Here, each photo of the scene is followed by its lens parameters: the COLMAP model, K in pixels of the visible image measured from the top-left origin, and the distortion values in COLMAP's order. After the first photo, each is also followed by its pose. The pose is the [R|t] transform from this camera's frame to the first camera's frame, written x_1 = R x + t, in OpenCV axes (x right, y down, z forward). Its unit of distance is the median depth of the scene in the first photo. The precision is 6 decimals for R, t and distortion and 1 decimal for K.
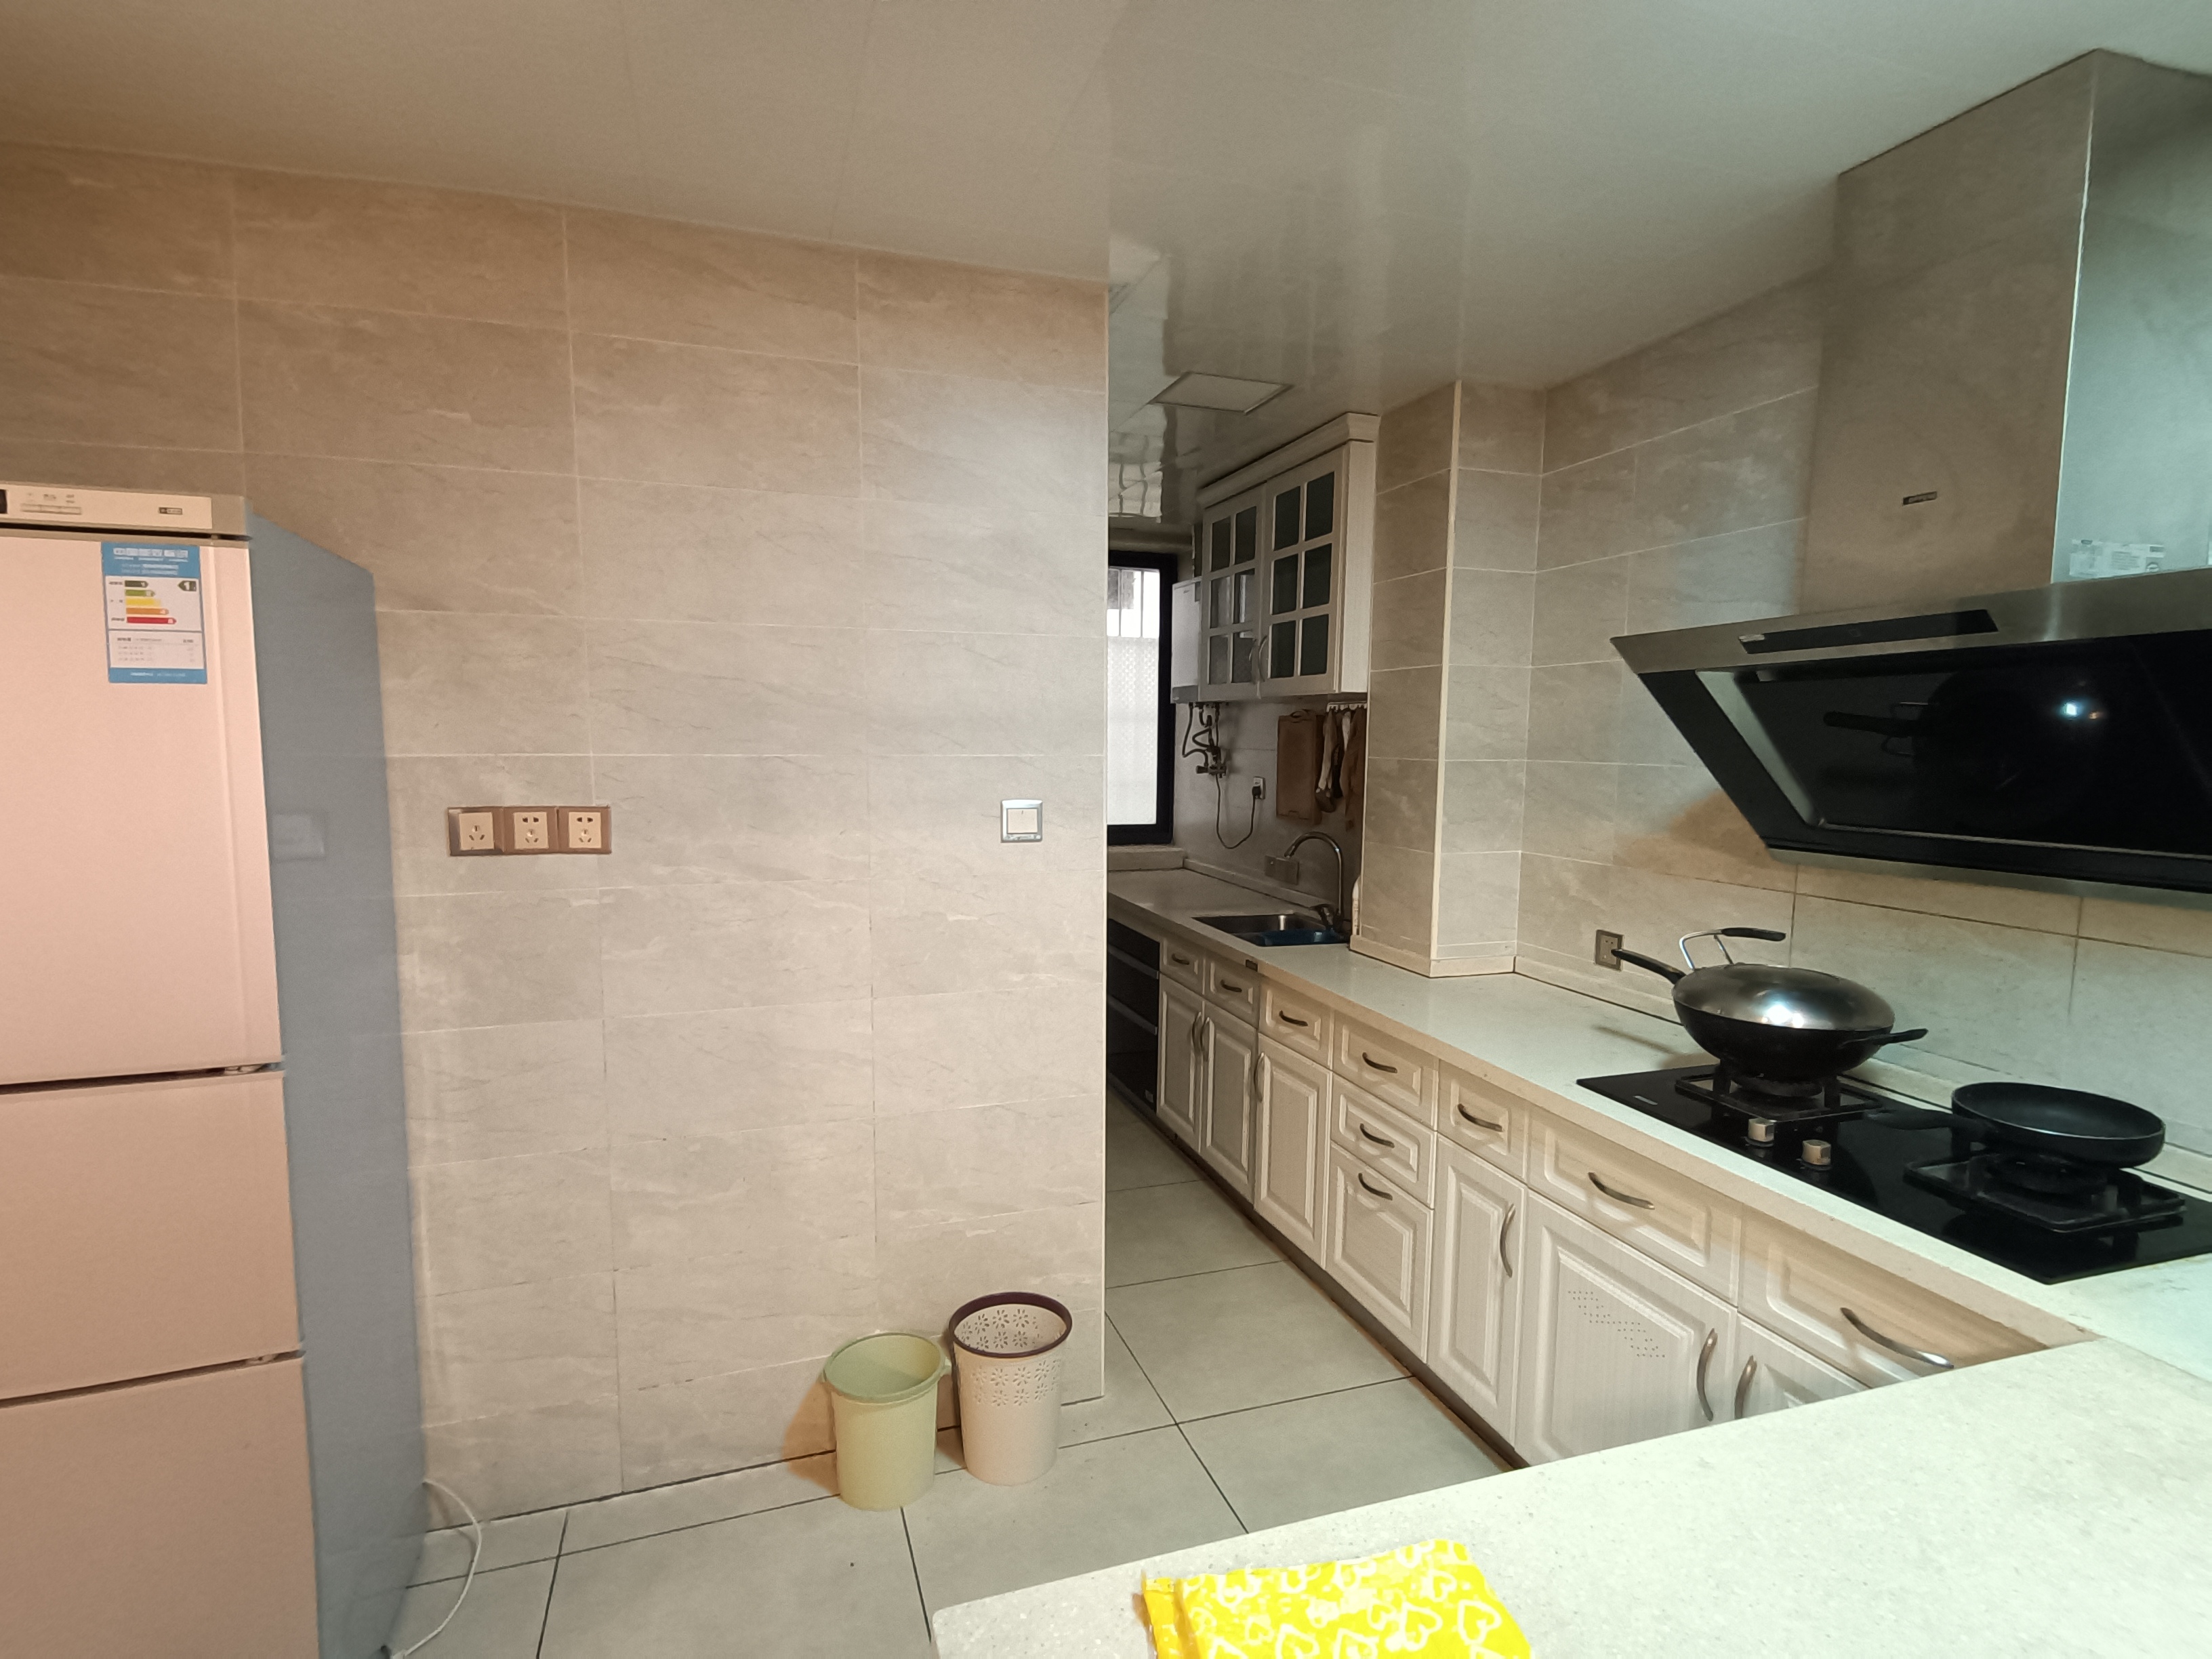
lens RADIAL K [[1105.9, 0, 1110.3], [0, 1105.9, 846.3], [0, 0, 1]] dist [0.019730, -0.009055]
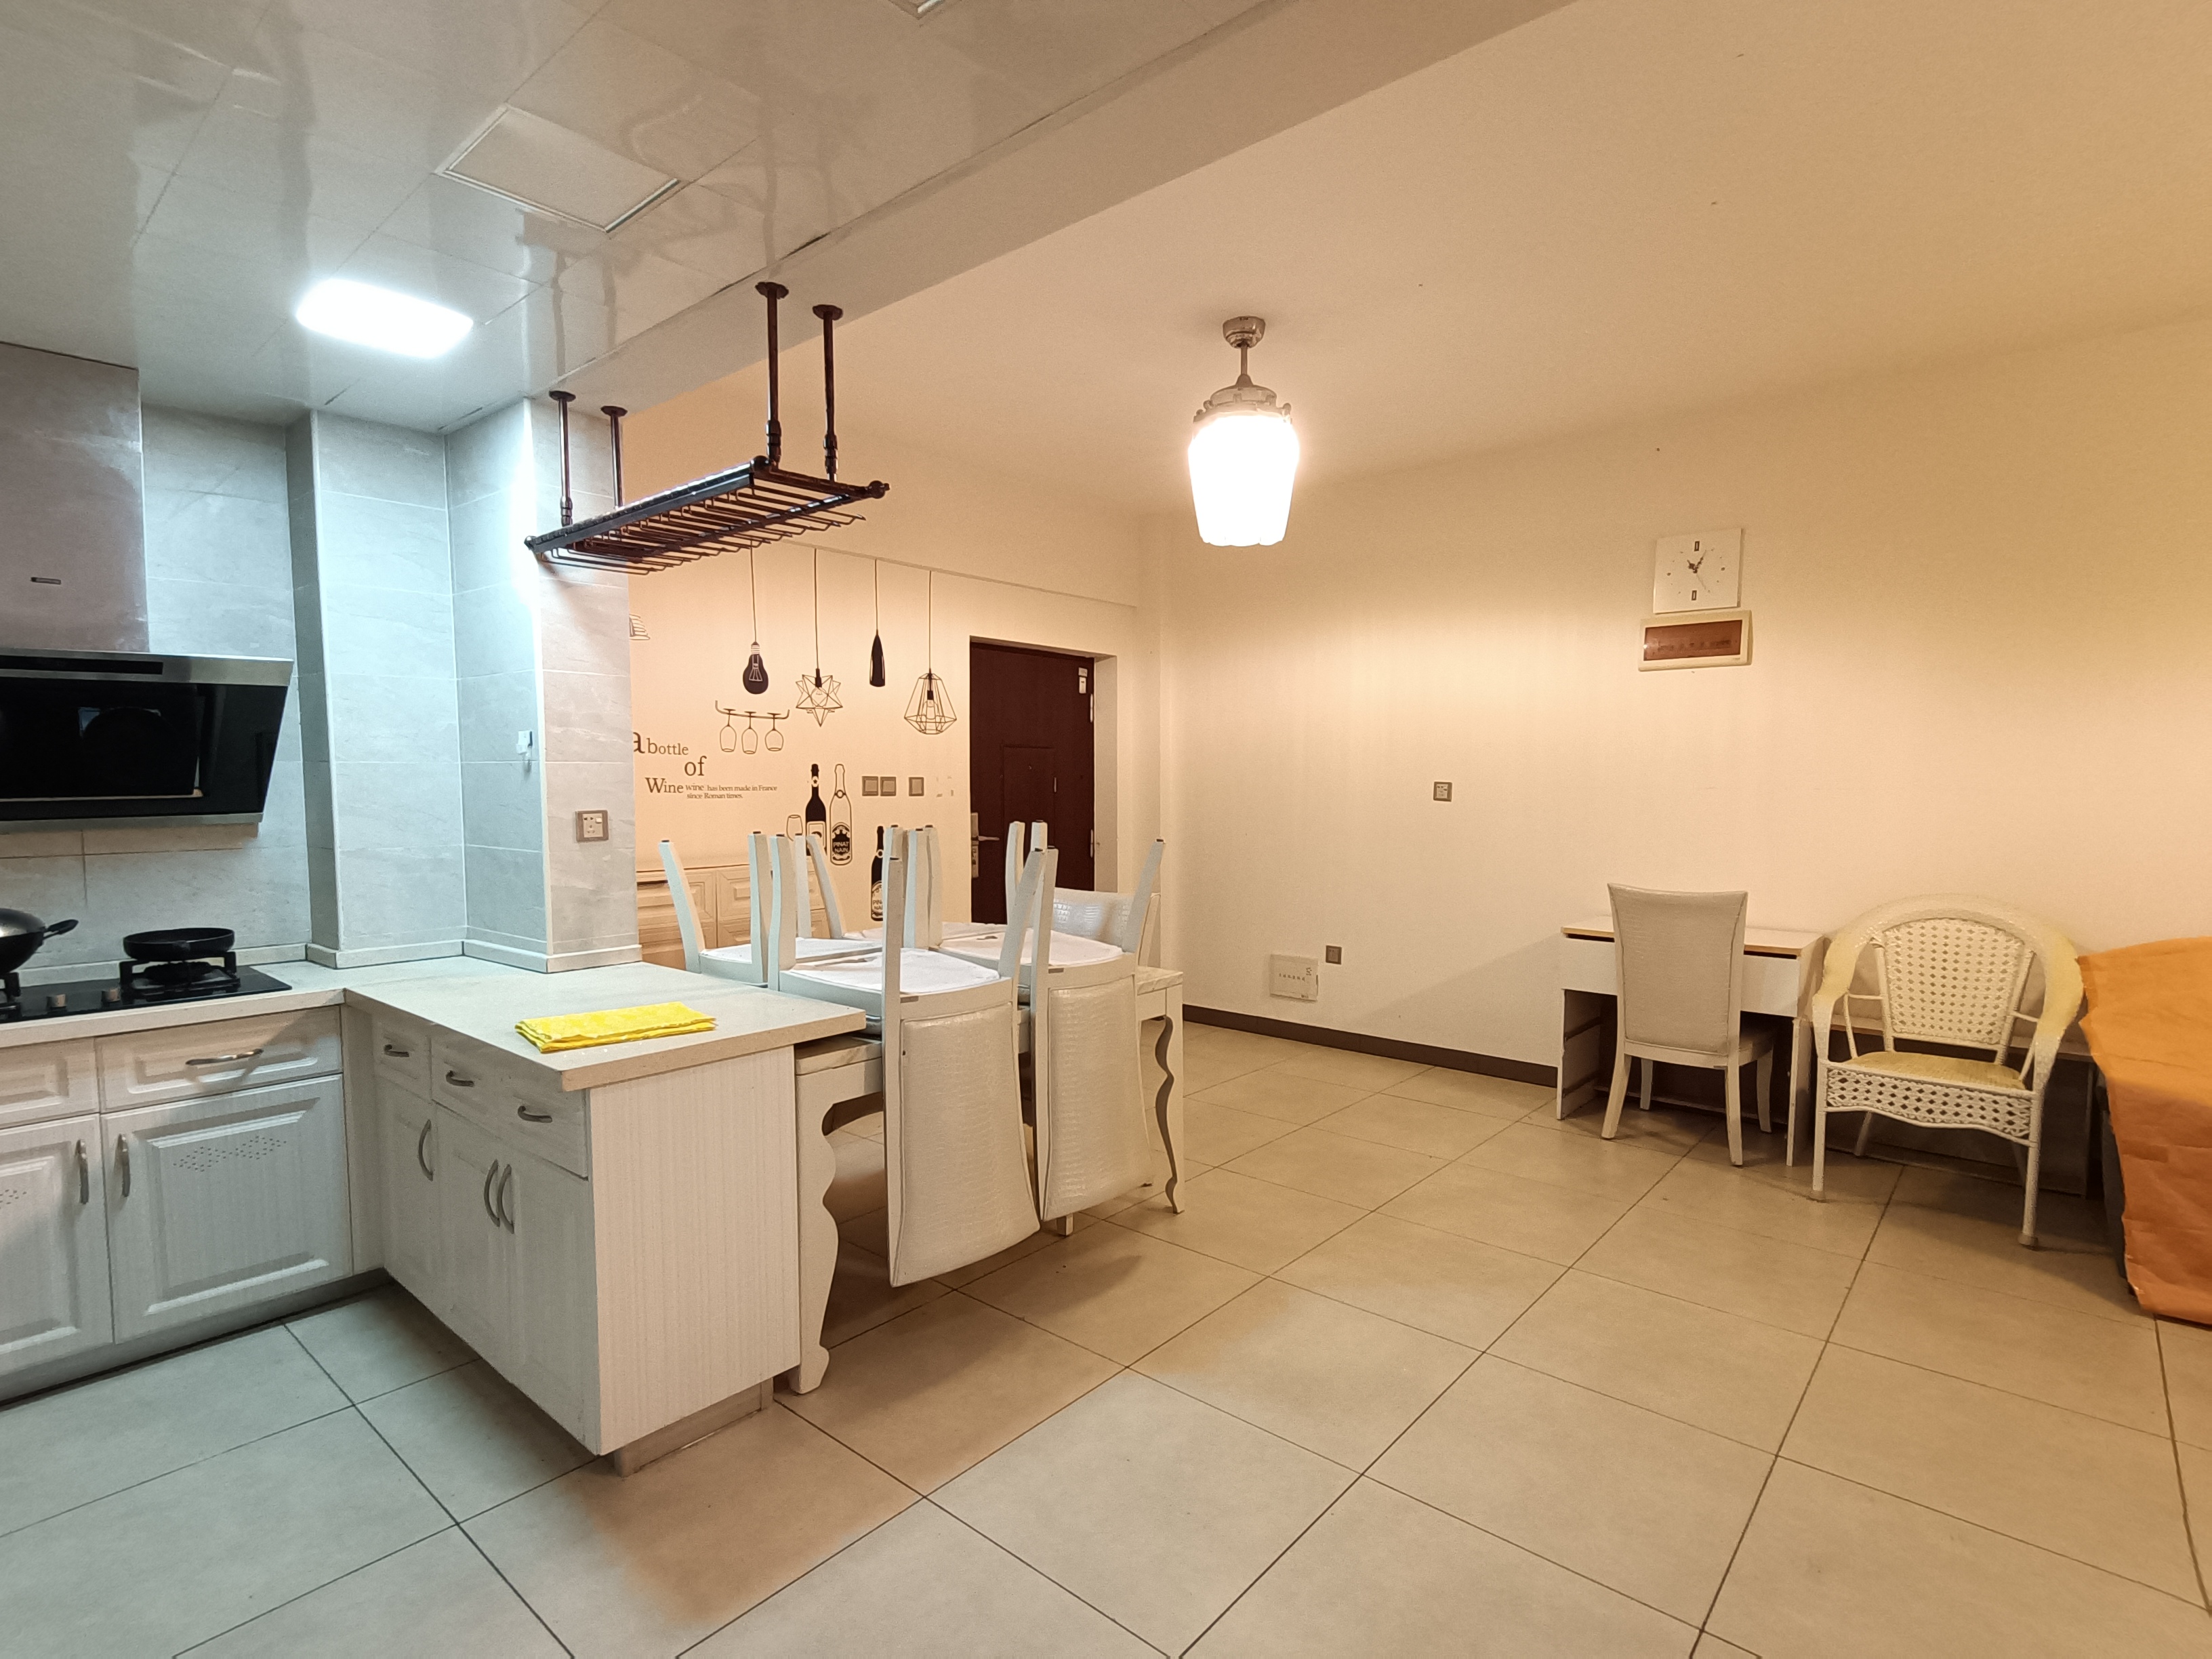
lens RADIAL K [[1105.9, 0, 1110.3], [0, 1105.9, 846.3], [0, 0, 1]] dist [0.019730, -0.009055]
pose [[-0.508985, -0.068090, 0.858078, -1.298849], [0.082282, 0.988453, 0.127243, -0.016599], [-0.856834, 0.135369, -0.497505, 0.499368]]
